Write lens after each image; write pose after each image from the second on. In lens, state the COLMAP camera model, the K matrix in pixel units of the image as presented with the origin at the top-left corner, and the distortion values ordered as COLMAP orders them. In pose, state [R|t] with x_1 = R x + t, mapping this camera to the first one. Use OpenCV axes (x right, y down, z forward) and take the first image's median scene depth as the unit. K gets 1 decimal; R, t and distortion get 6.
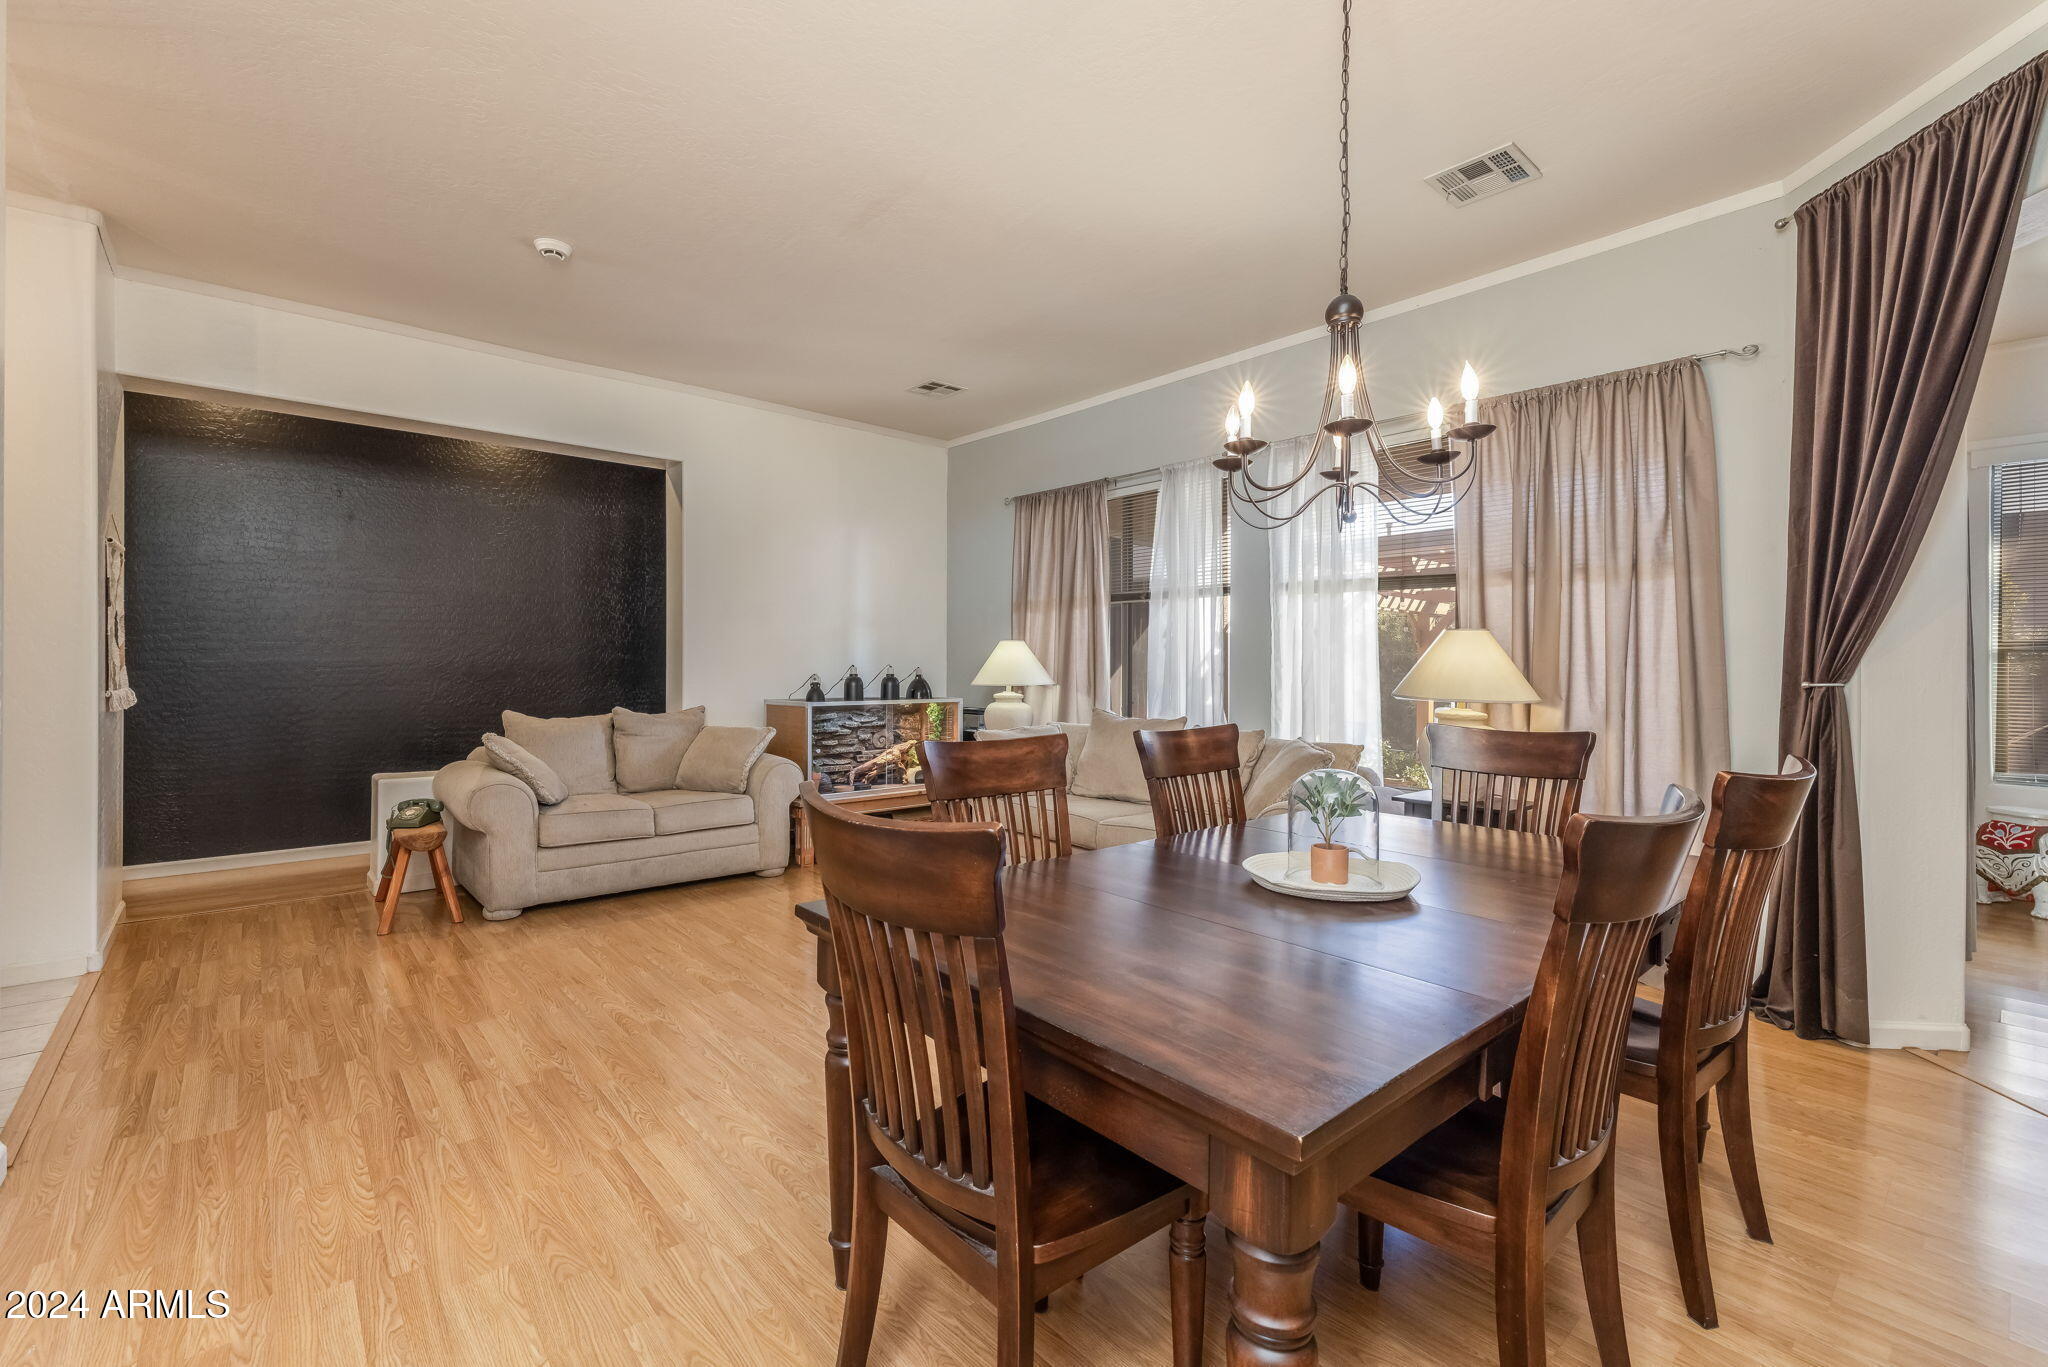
lens RADIAL K [[880.3, 0, 1022.0], [0, 880.3, 671.5], [0, 0, 1]] dist [0.000913, -0.000070]
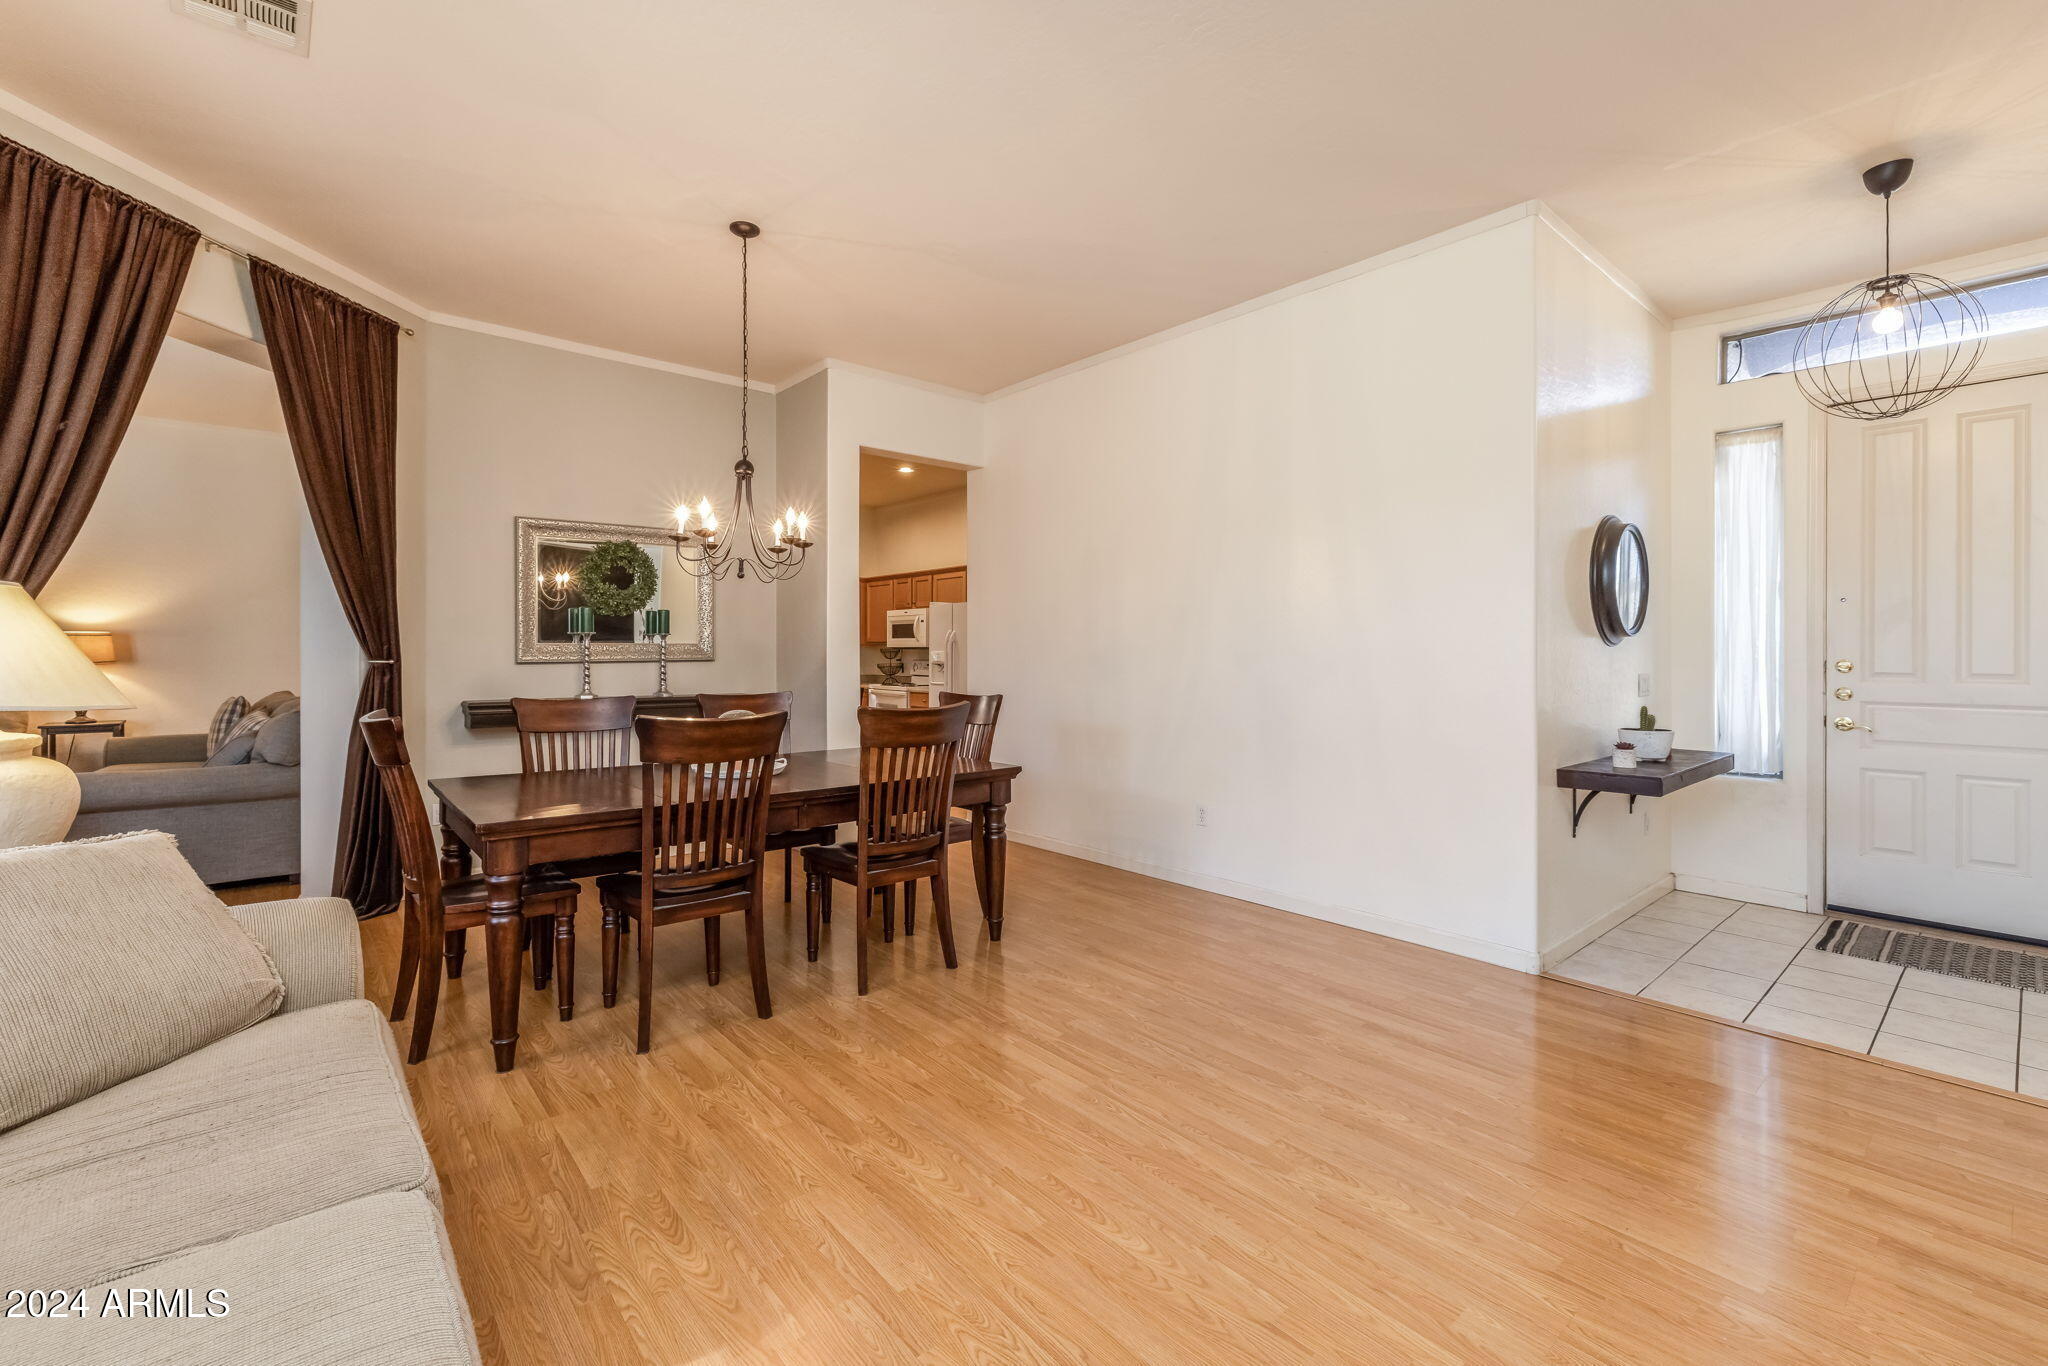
lens RADIAL K [[880.3, 0, 1022.0], [0, 880.3, 671.0], [0, 0, 1]] dist [0.000913, -0.000070]
pose [[-0.999835, -0.005299, 0.017391, -0.110760], [-0.004848, 0.999653, 0.025883, -0.011358], [-0.017522, 0.025794, -0.999514, 1.197958]]
